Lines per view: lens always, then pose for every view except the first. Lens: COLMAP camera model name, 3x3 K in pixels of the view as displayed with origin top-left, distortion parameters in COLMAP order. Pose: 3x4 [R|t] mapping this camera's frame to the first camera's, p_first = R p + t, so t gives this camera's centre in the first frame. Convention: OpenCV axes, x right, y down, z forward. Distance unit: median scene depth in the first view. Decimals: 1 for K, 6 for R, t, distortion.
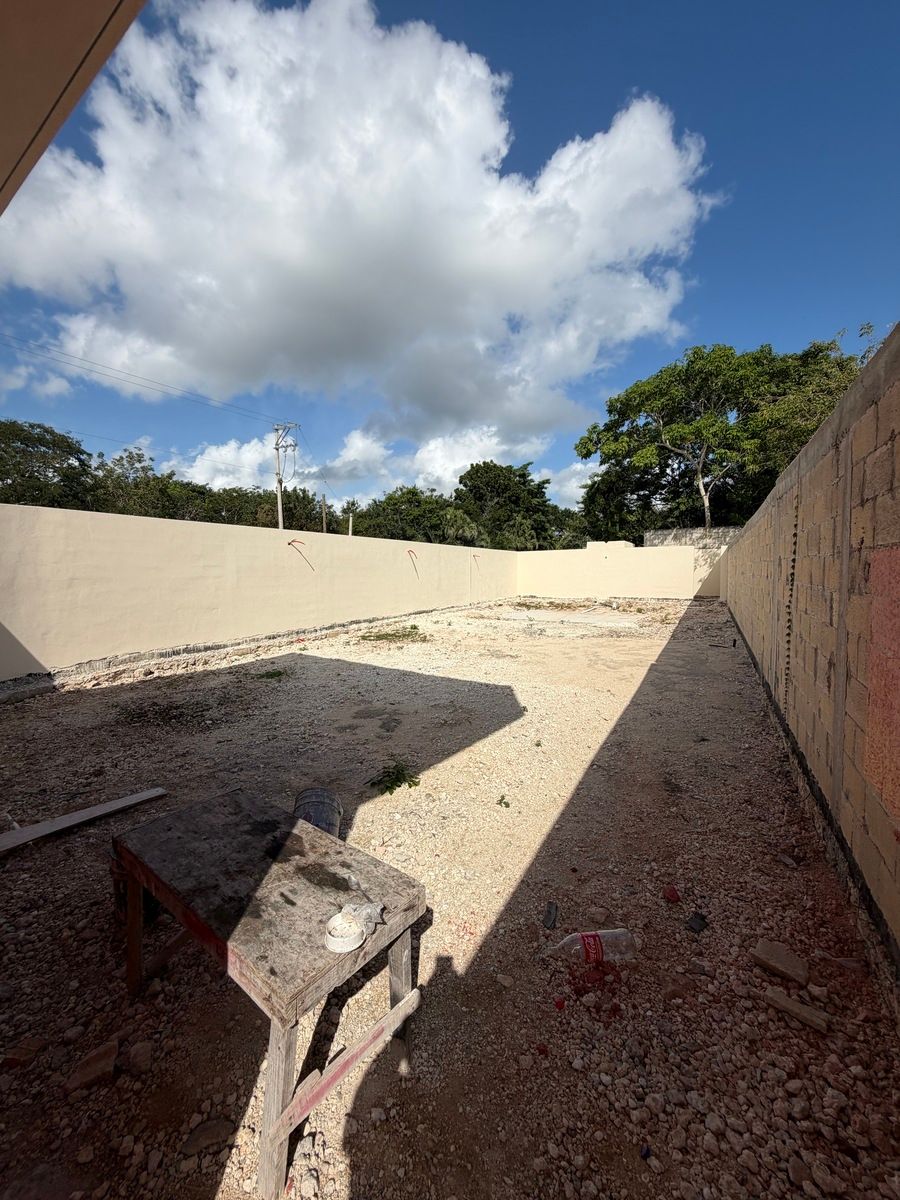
lens RADIAL K [[482.8, 0, 450.0], [0, 482.8, 600.0], [0, 0, 1]] dist [0.016312, -0.000242]
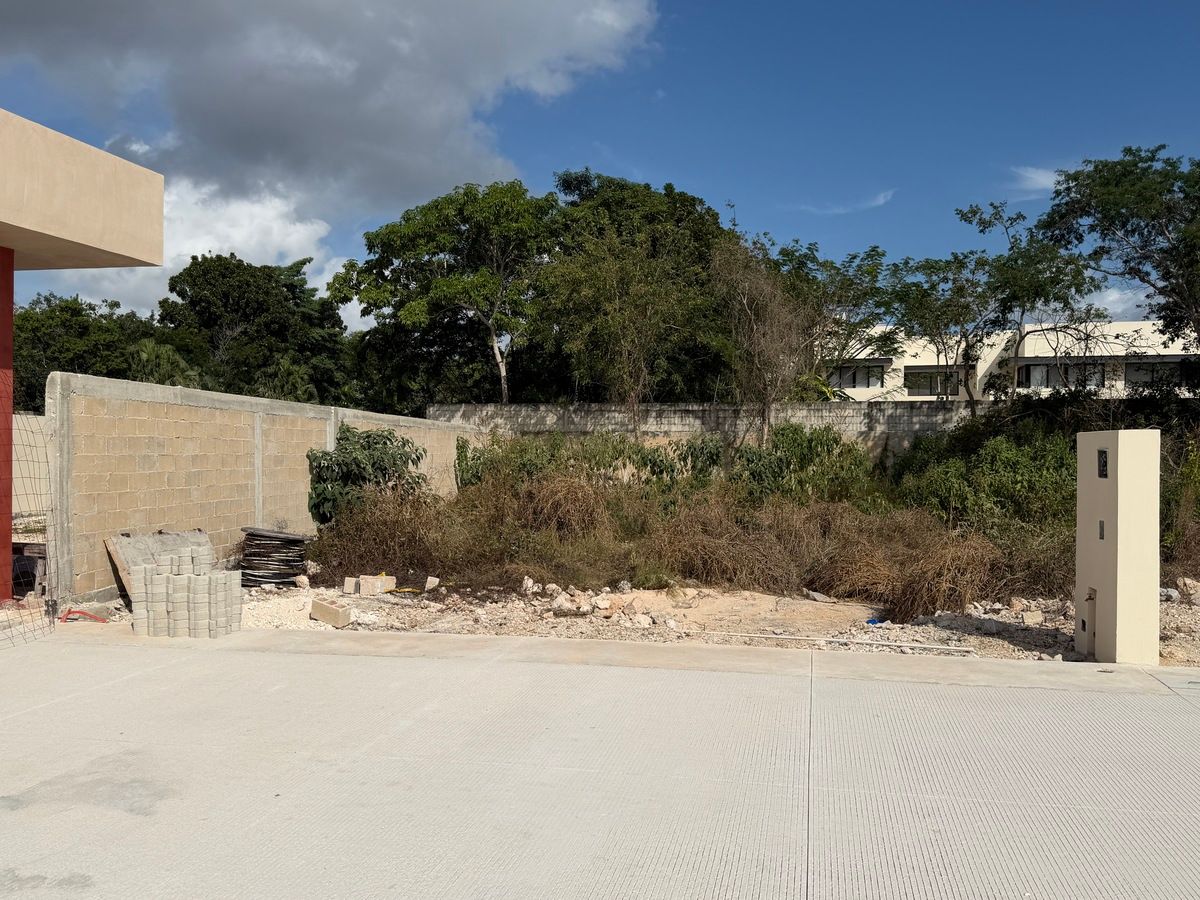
lens RADIAL K [[1012.1, 0, 595.0], [0, 1012.1, 455.9], [0, 0, 1]] dist [0.065776, -0.120741]
pose [[0.920116, 0.013538, 0.391412, 0.014345], [0.010510, 0.998189, -0.059229, 0.013997], [-0.391505, 0.058612, 0.918307, -0.237870]]
